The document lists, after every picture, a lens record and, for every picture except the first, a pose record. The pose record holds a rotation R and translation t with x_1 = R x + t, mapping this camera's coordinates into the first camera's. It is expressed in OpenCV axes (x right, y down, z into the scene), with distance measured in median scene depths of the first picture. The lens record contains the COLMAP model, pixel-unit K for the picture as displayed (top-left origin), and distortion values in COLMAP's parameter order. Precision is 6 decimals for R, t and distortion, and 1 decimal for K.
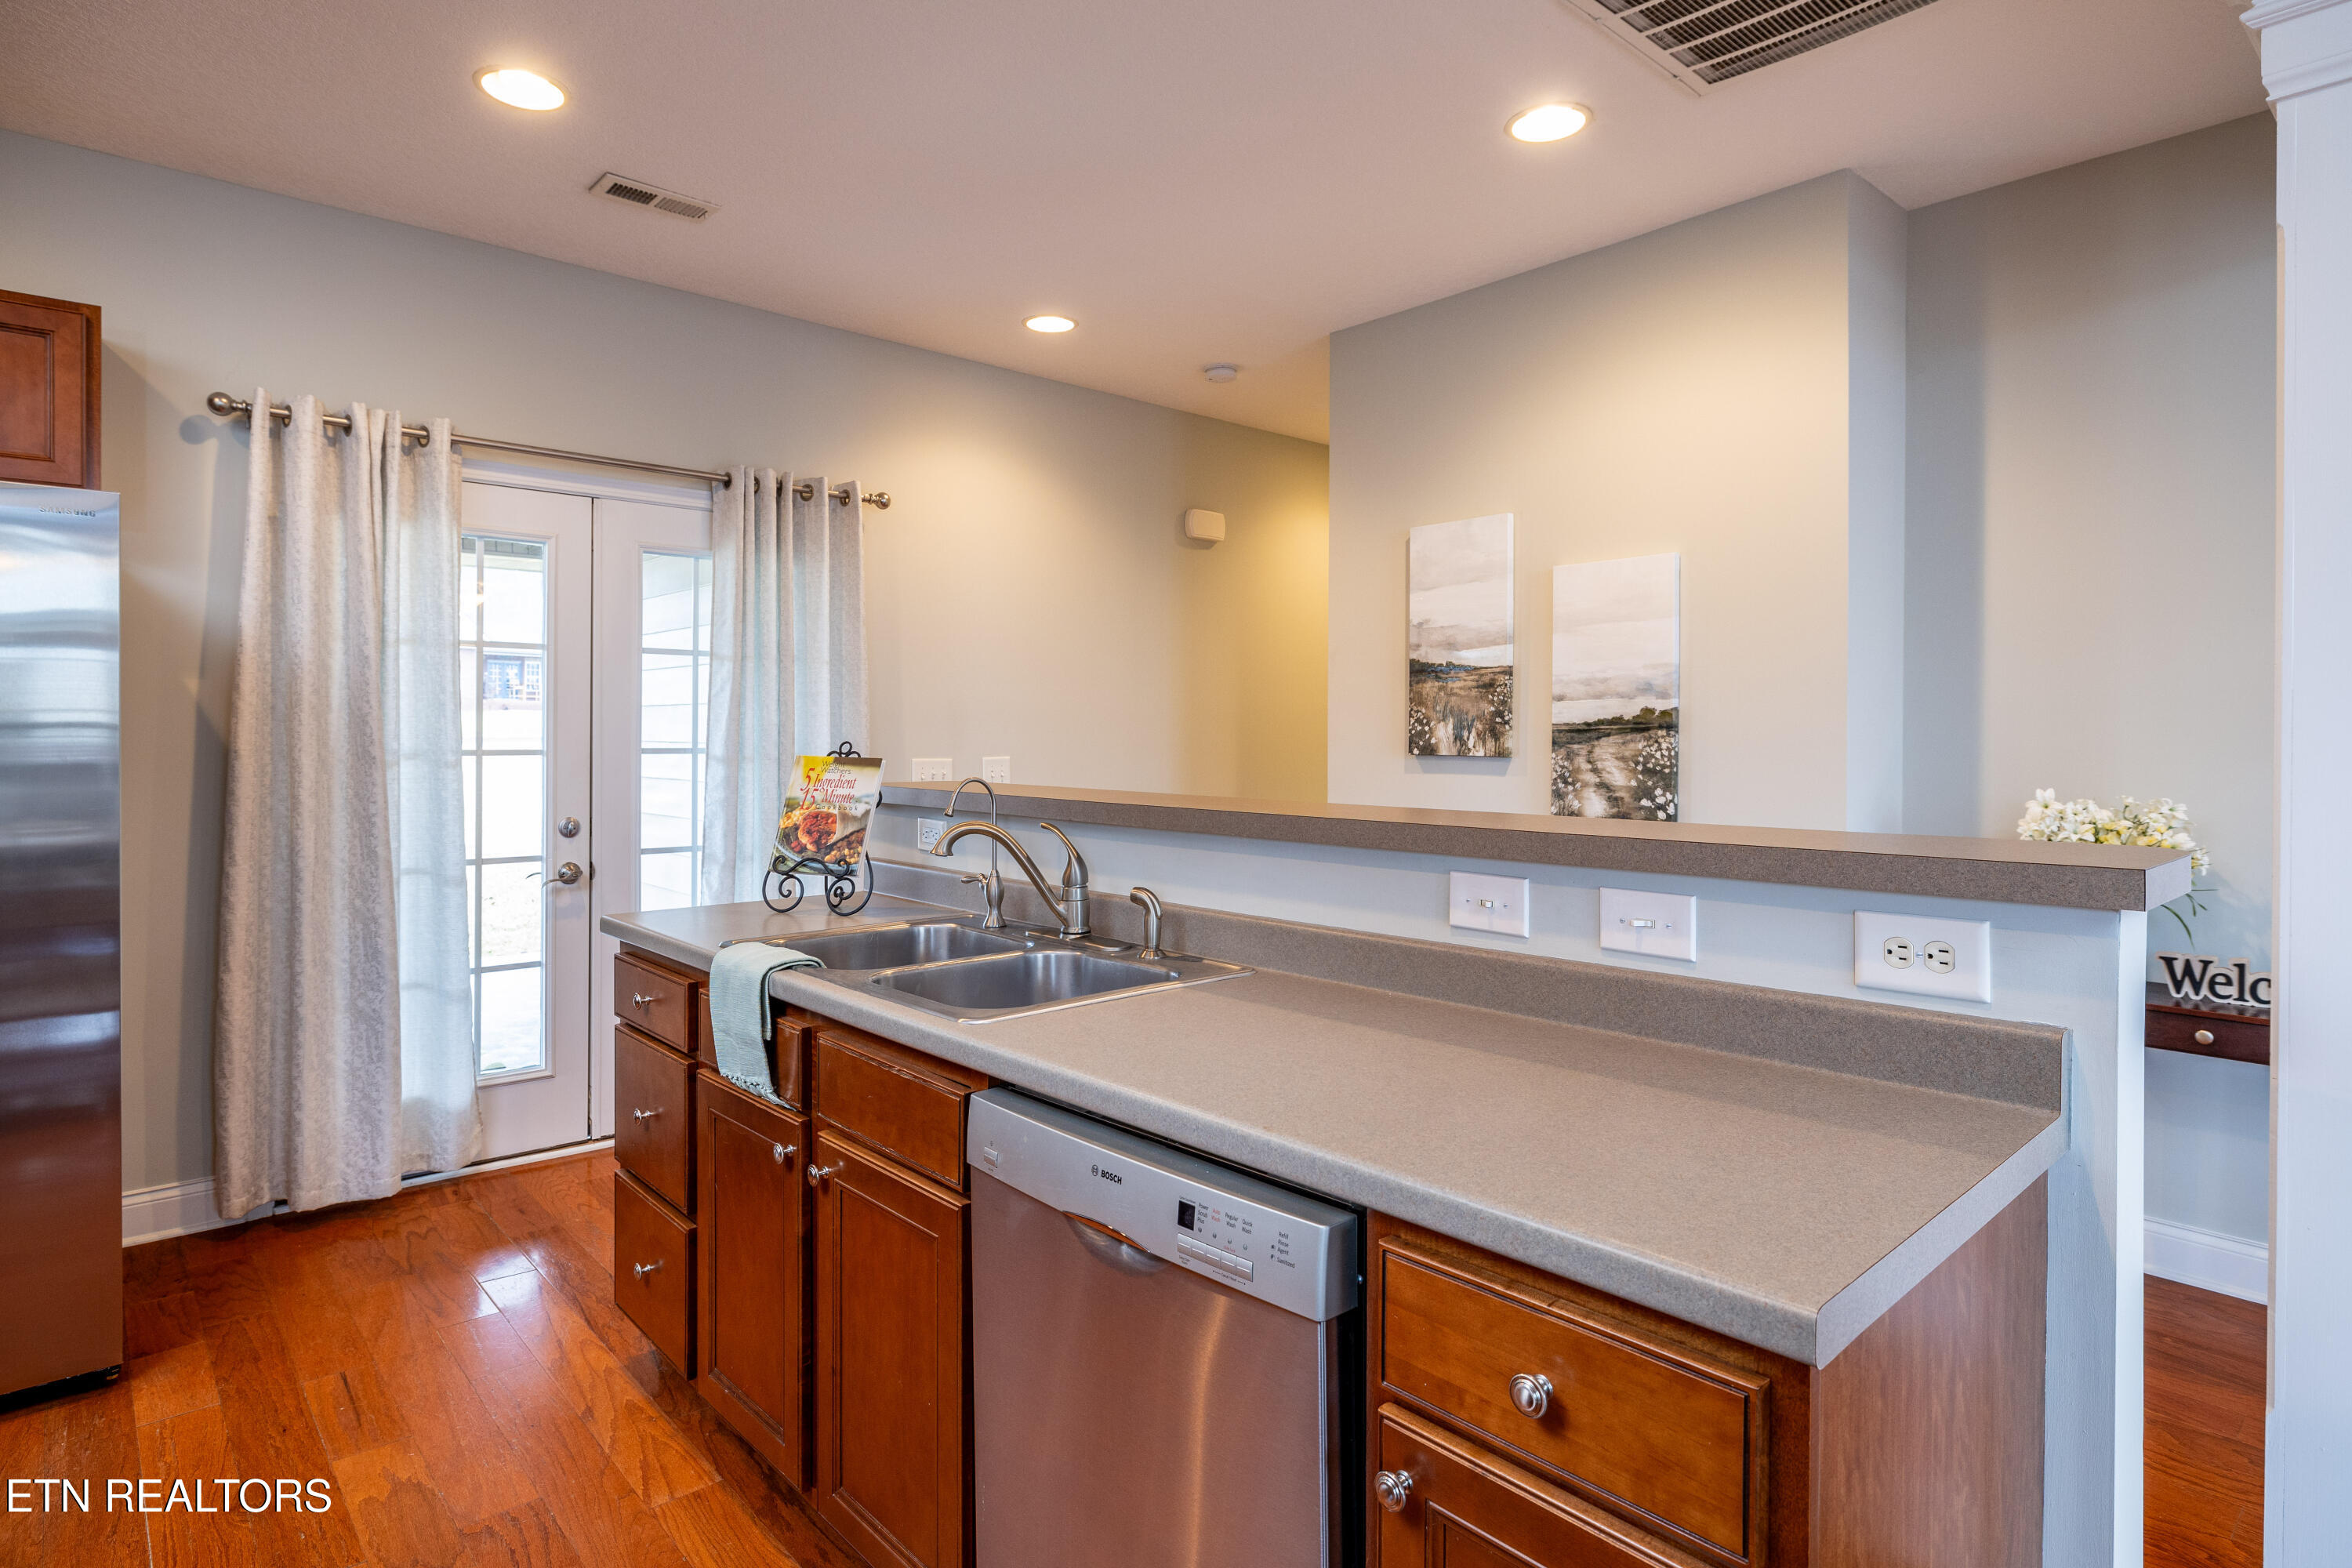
lens RADIAL K [[1247.9, 0, 1161.5], [0, 1247.9, 735.7], [0, 0, 1]] dist [-0.002978, 0.001245]
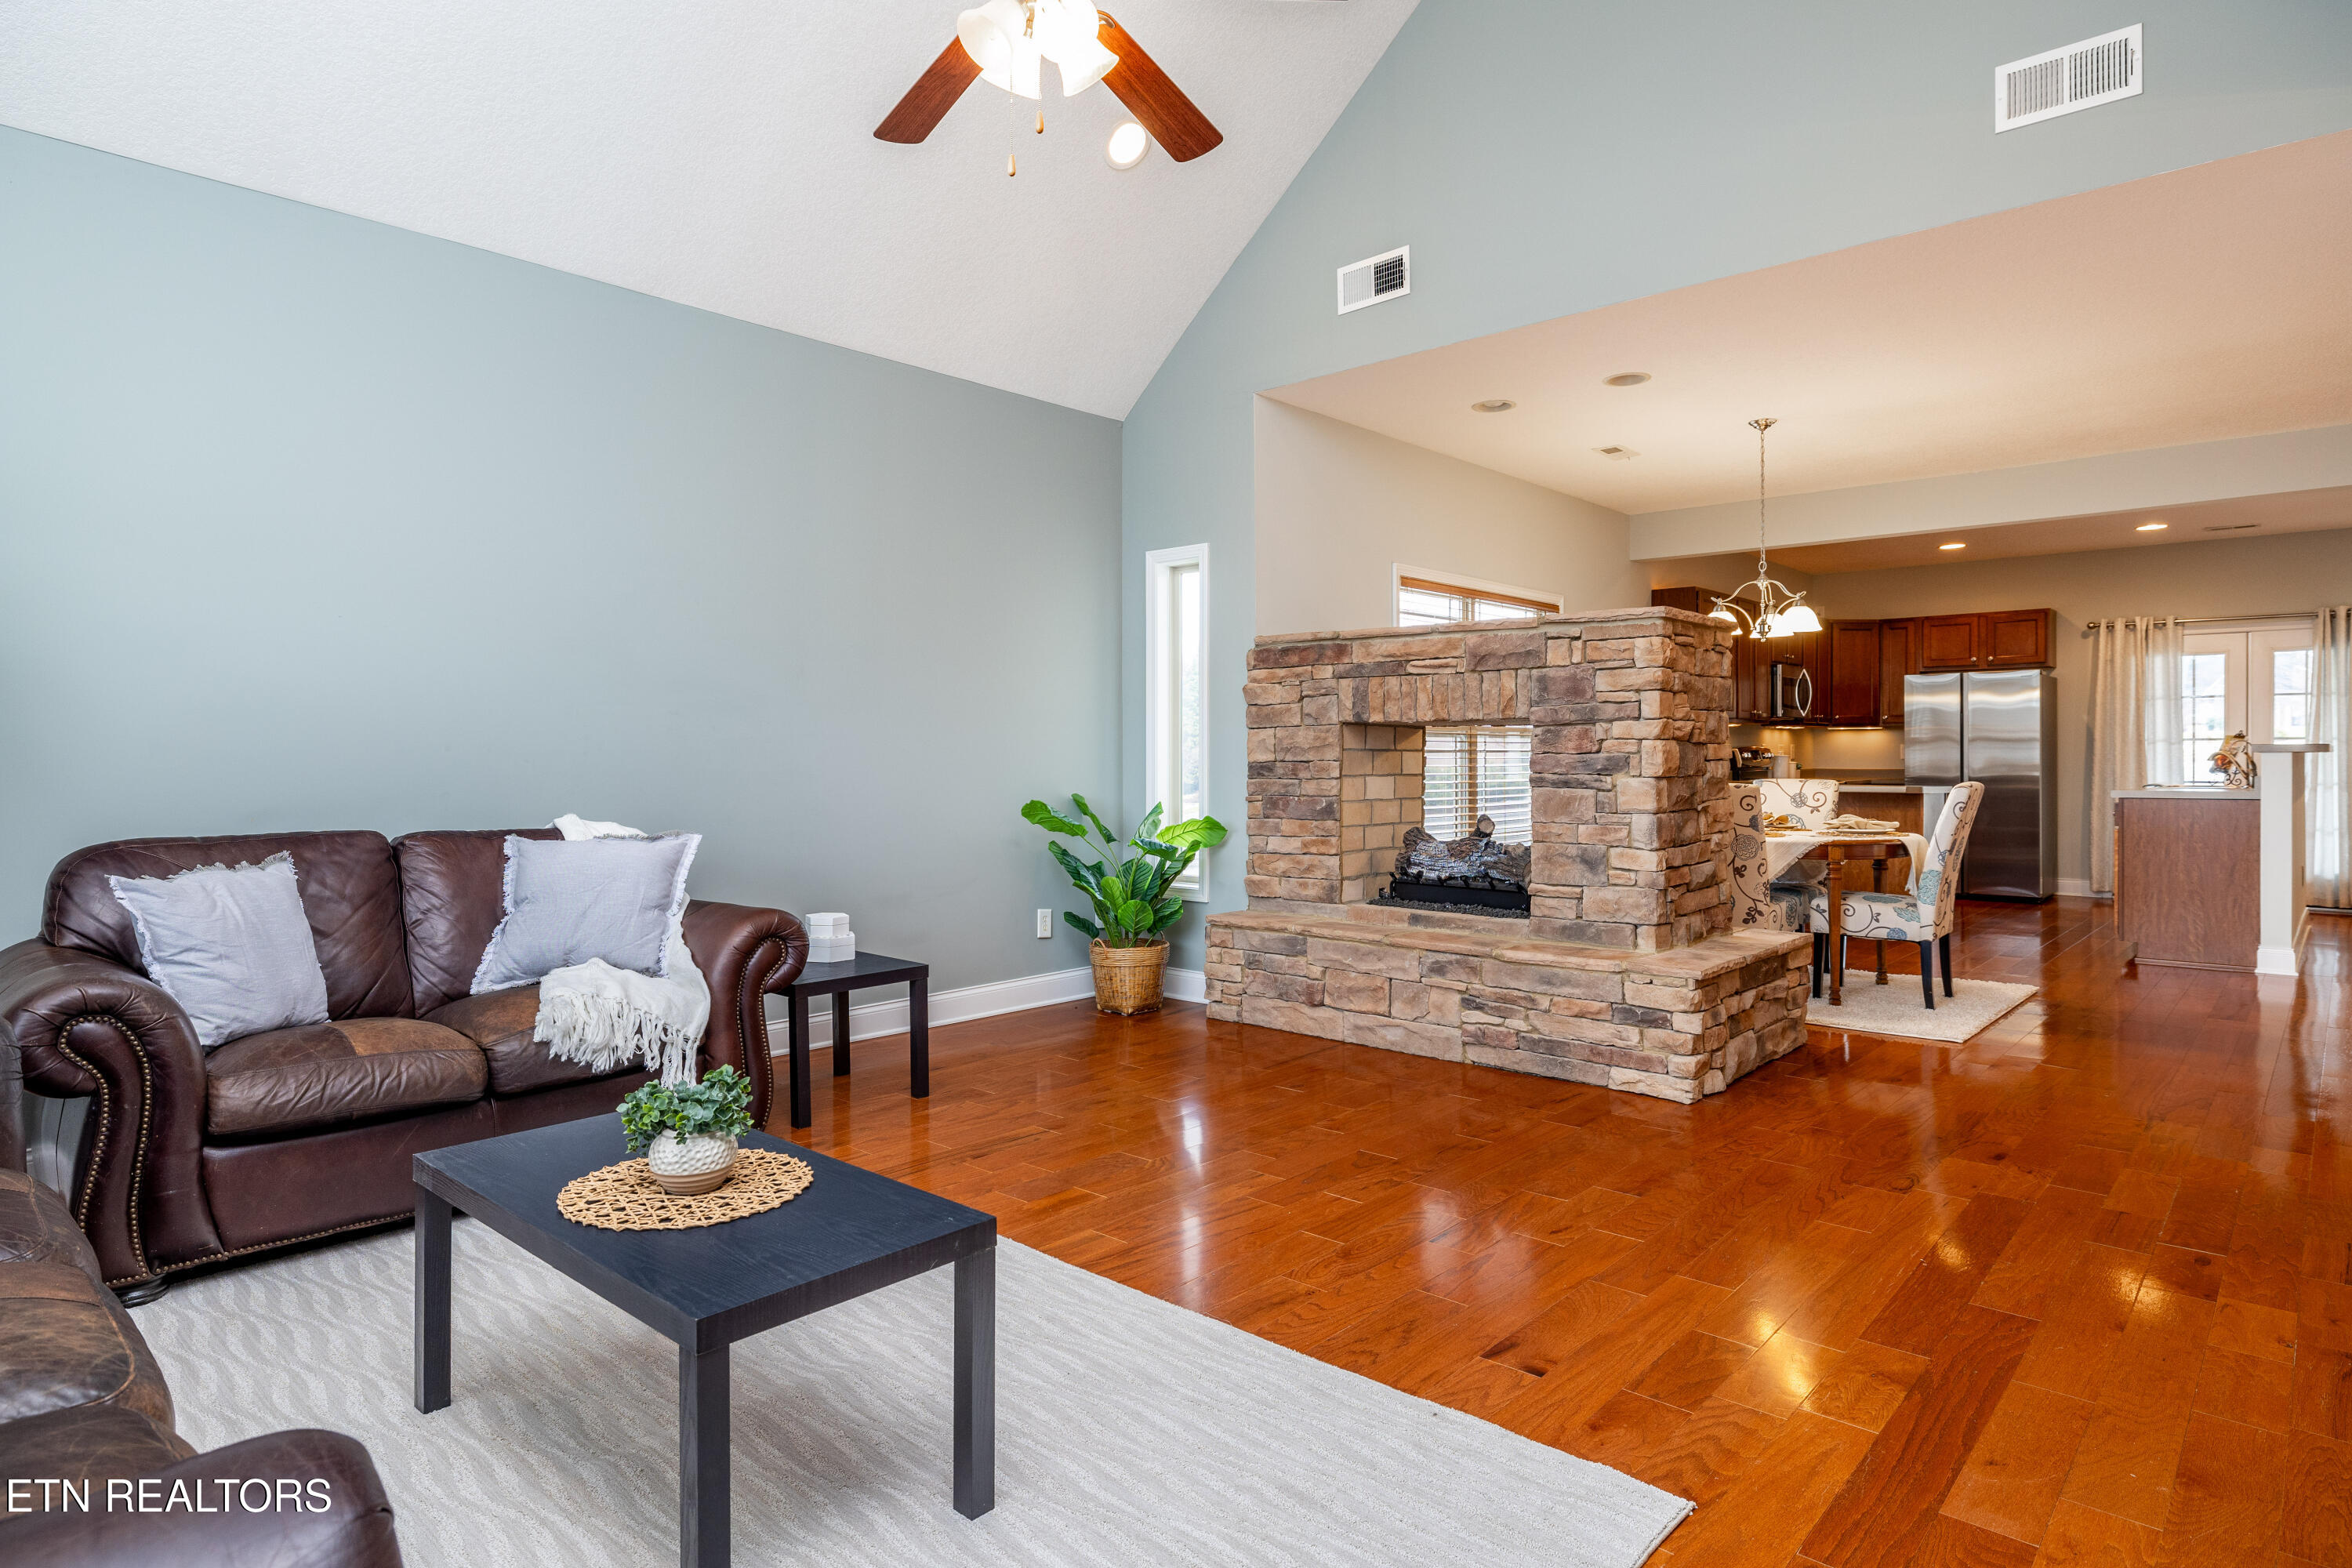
lens RADIAL K [[1297.0, 0, 1154.2], [0, 1297.0, 747.7], [0, 0, 1]] dist [-0.000322, 0.000118]
pose [[0.097895, -0.011136, -0.995134, 1.919794], [0.001850, 0.999938, -0.011008, 0.056309], [0.995195, -0.000763, 0.097910, -1.406014]]
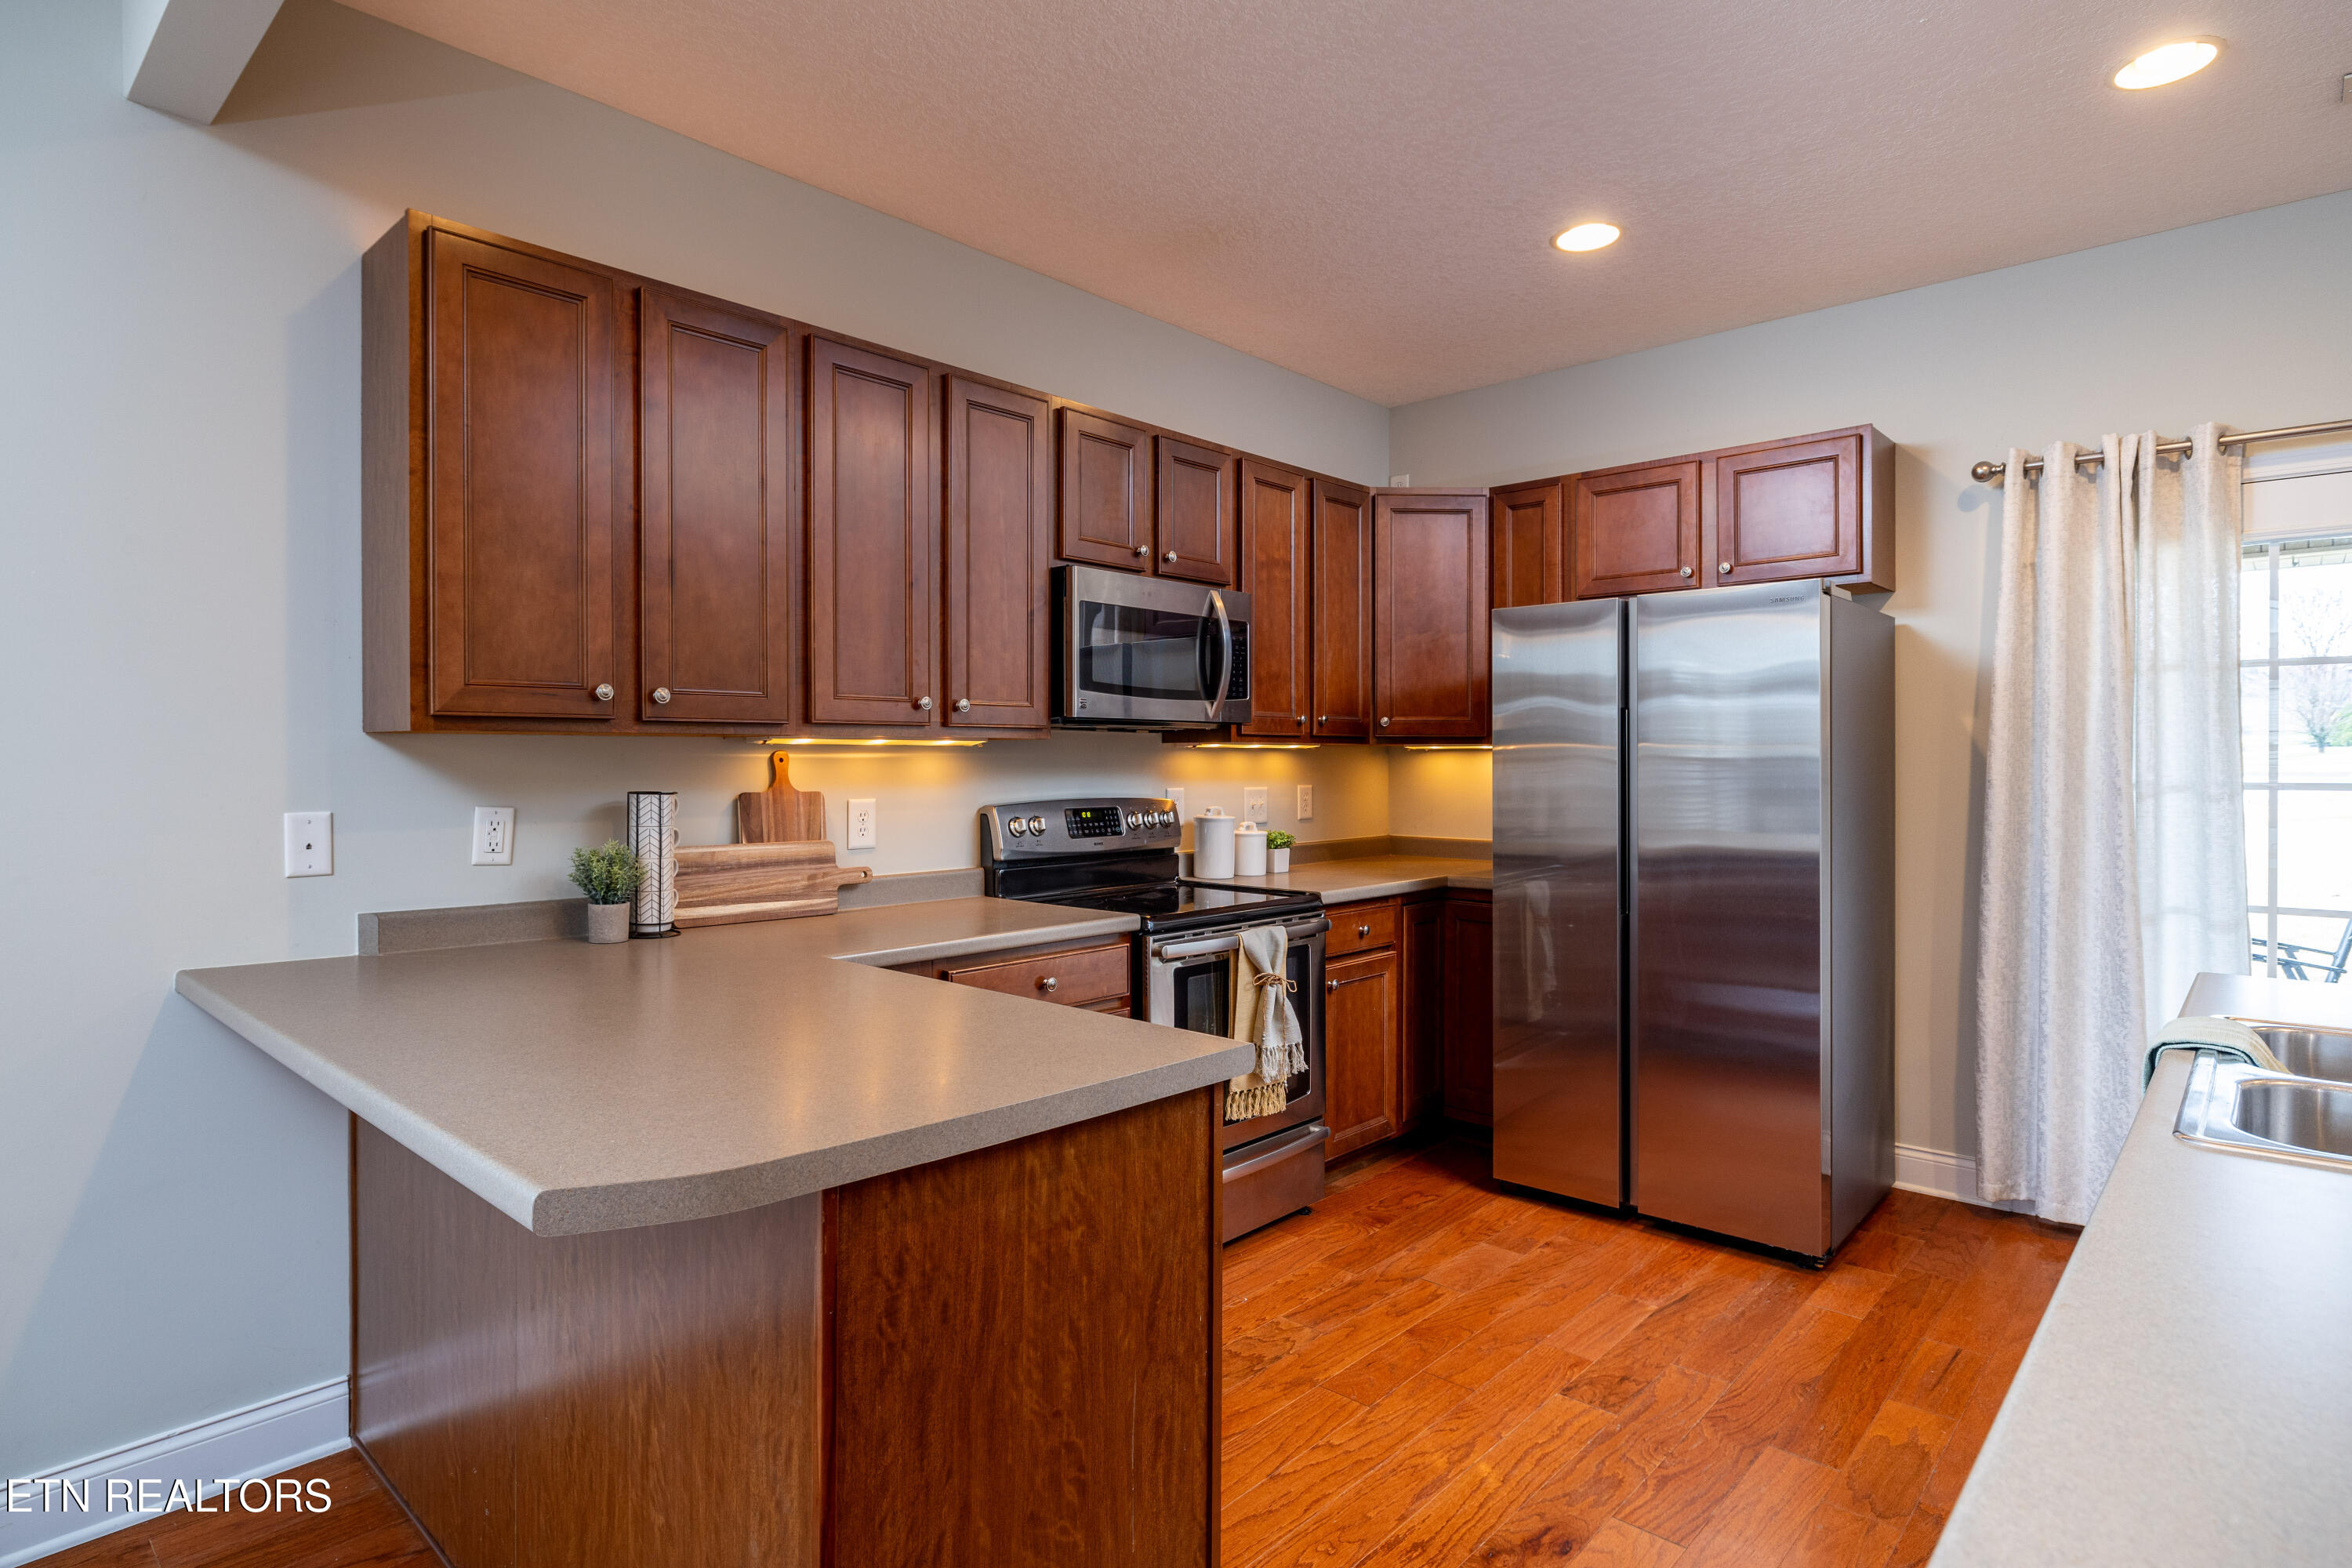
lens RADIAL K [[1232.1, 0, 1160.1], [0, 1232.1, 765.2], [0, 0, 1]] dist [-0.004081, 0.000760]
pose [[0.102305, -0.003536, -0.994747, 0.238979], [0.000855, 0.999994, -0.003466, 0.001084], [0.994753, -0.000496, 0.102308, 0.131111]]
